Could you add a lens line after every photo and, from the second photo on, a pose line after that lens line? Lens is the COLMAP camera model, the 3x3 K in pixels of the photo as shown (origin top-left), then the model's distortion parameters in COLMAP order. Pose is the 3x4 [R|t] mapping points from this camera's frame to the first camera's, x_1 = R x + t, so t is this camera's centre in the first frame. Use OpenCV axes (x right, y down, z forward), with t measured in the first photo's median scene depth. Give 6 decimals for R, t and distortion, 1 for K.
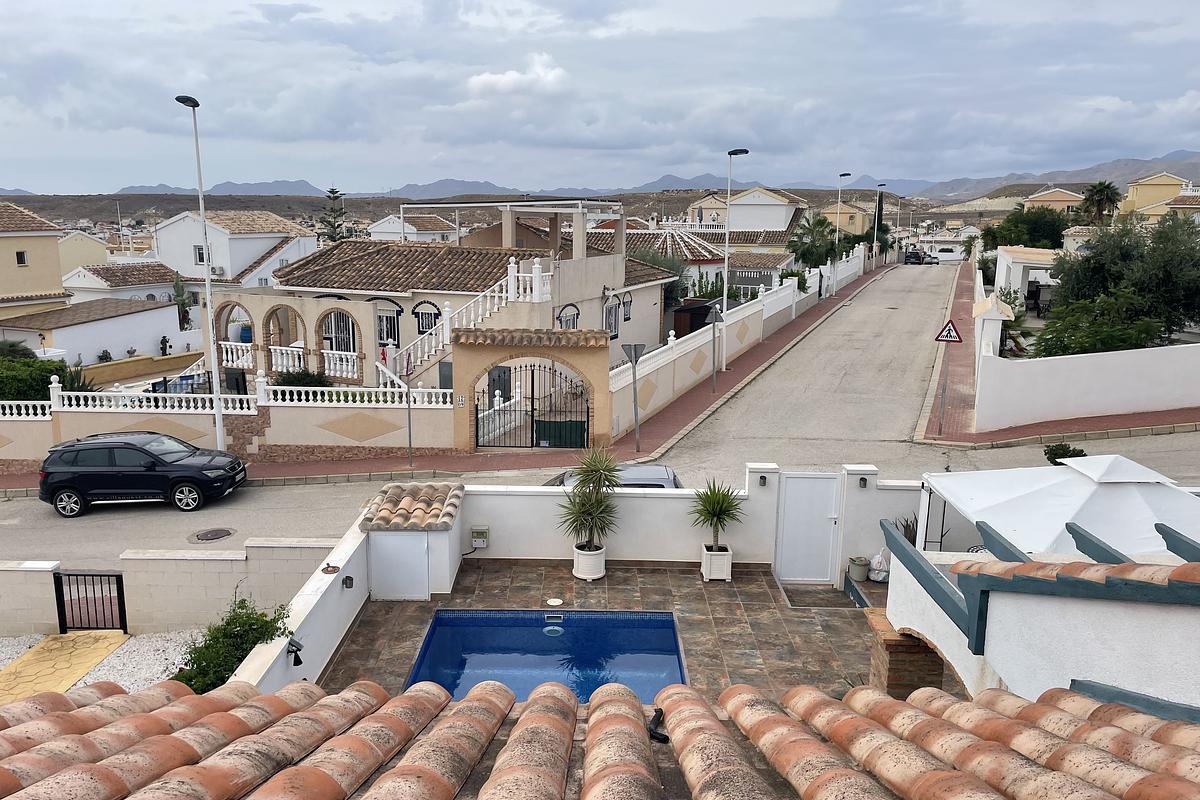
lens RADIAL K [[912.5, 0, 601.3], [0, 912.5, 389.2], [0, 0, 1]] dist [0.103342, -0.136394]
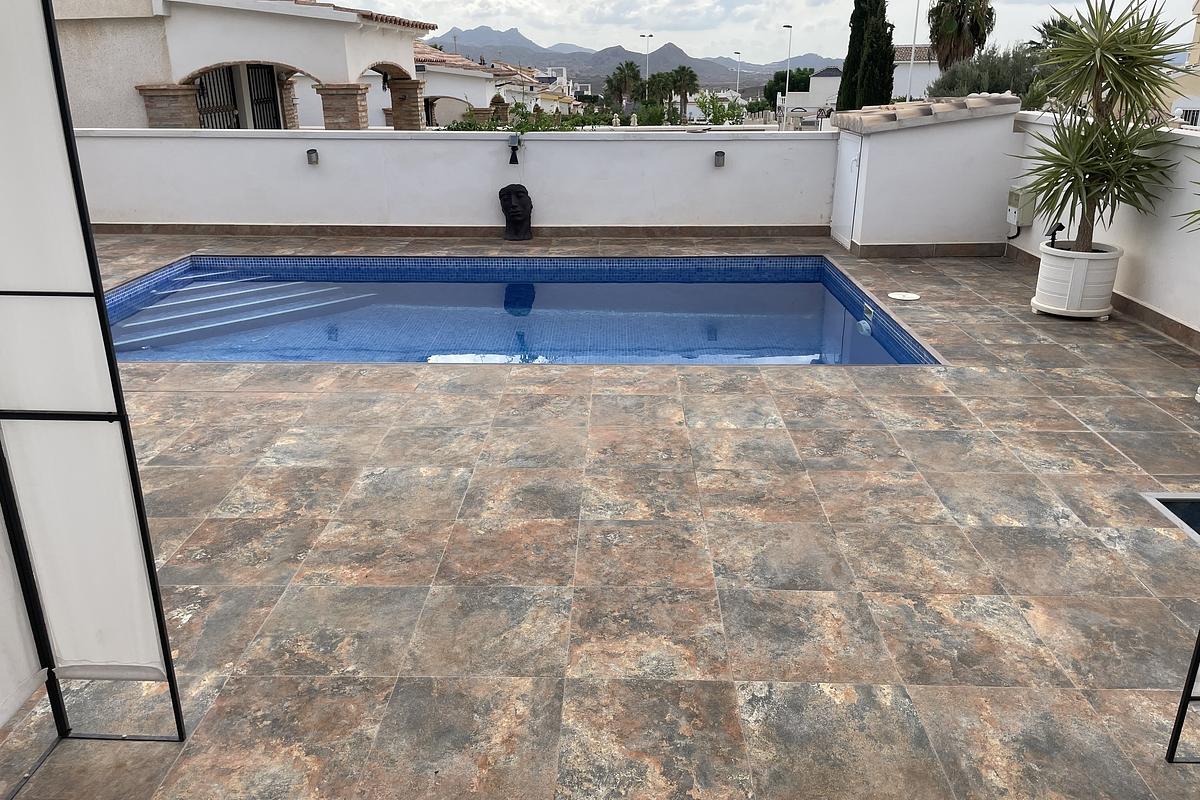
lens RADIAL K [[912.5, 0, 601.3], [0, 912.5, 389.2], [0, 0, 1]] dist [0.103342, -0.136394]
pose [[-0.035973, 0.310279, -0.949965, 0.438167], [-0.192962, 0.930535, 0.311240, 0.139179], [0.980546, 0.194504, 0.026398, 0.763583]]
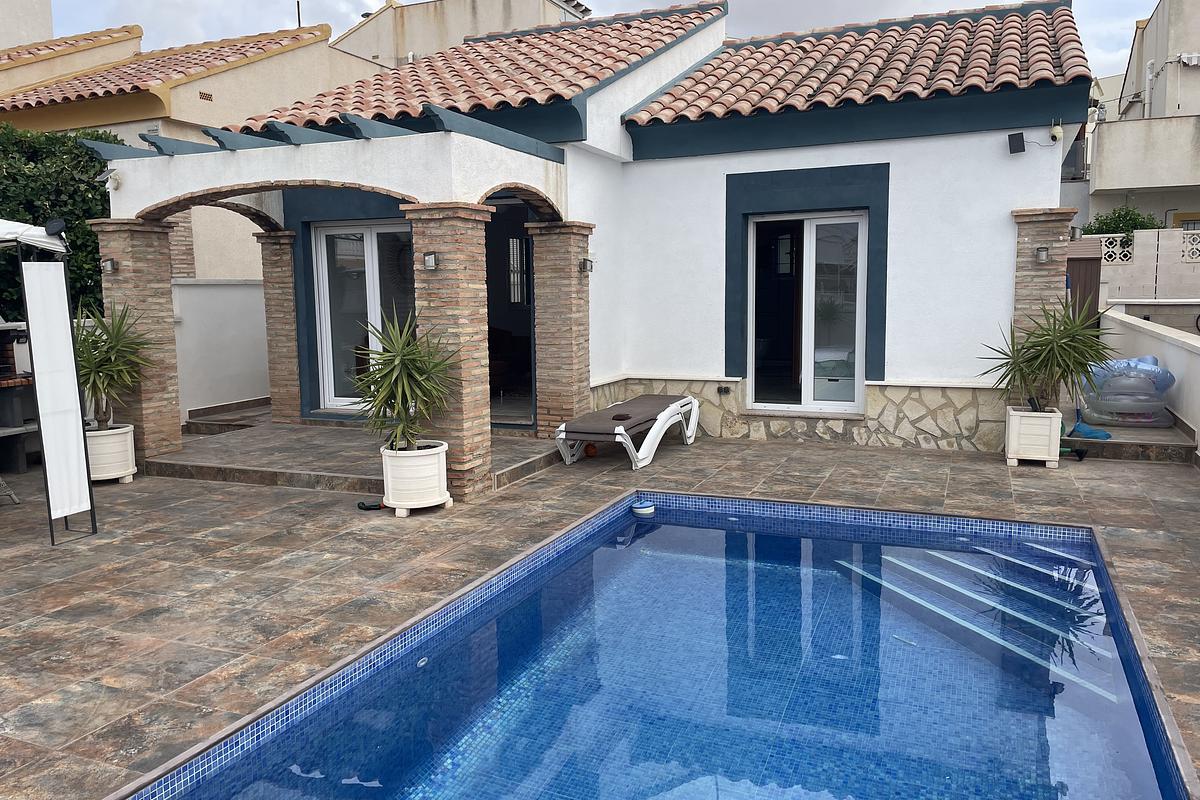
lens RADIAL K [[886.9, 0, 587.7], [0, 886.9, 396.8], [0, 0, 1]] dist [0.094577, -0.122423]
pose [[-0.910391, -0.052713, 0.410377, -0.113998], [0.081362, 0.949676, 0.302481, 0.085874], [-0.405670, 0.308765, -0.860288, 0.955751]]
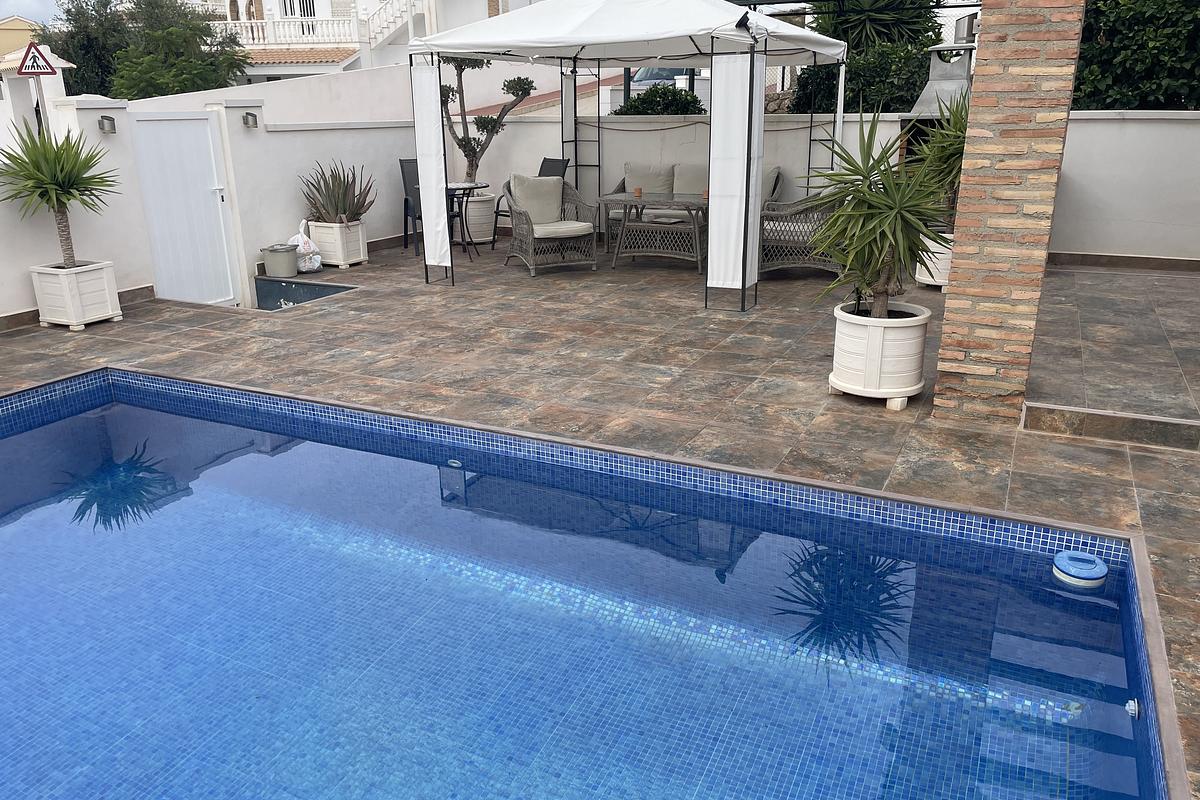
lens RADIAL K [[912.5, 0, 601.3], [0, 912.5, 389.2], [0, 0, 1]] dist [0.103342, -0.136394]
pose [[0.445487, -0.295258, 0.845200, -0.191655], [0.195617, 0.953344, 0.229931, 0.176922], [-0.873656, 0.062904, 0.482460, 0.504804]]
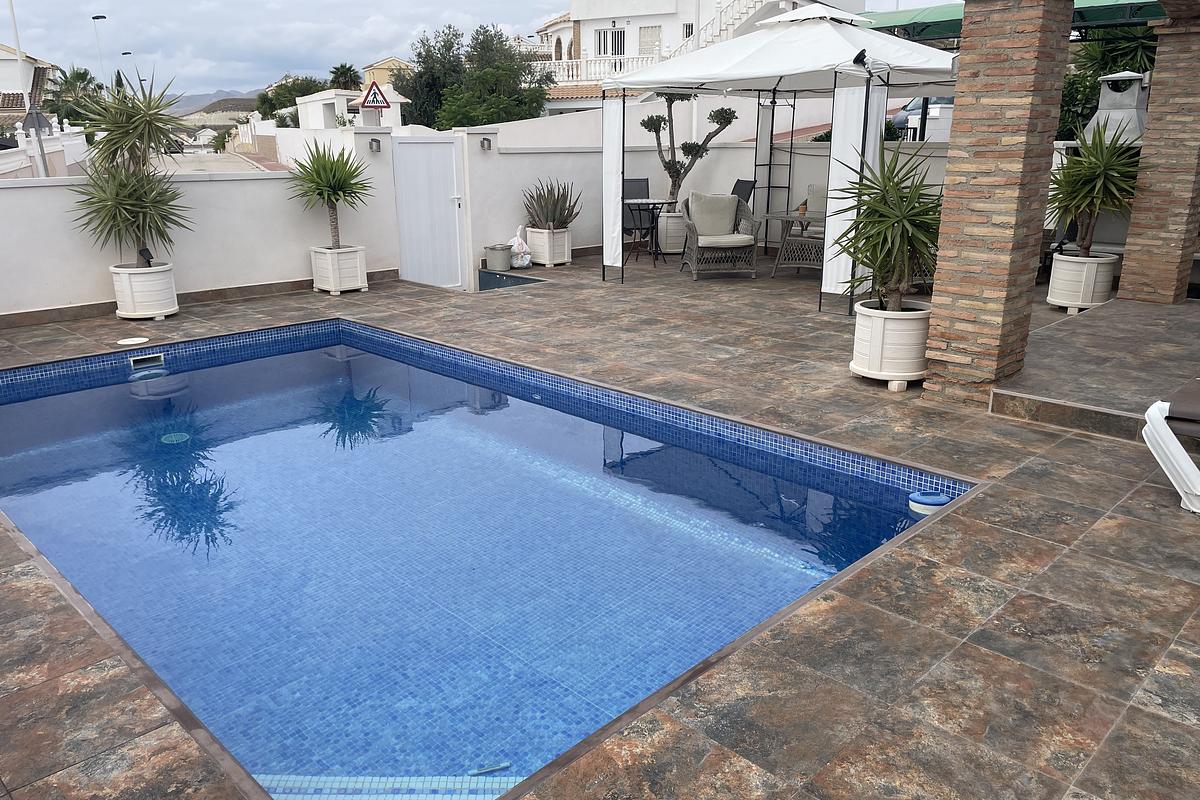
lens RADIAL K [[918.2, 0, 599.3], [0, 918.2, 394.7], [0, 0, 1]] dist [0.102318, -0.142356]
pose [[0.713416, -0.216297, 0.666523, -0.214116], [0.157982, 0.976328, 0.147737, 0.207897], [-0.682700, -0.000099, 0.730699, 0.364592]]
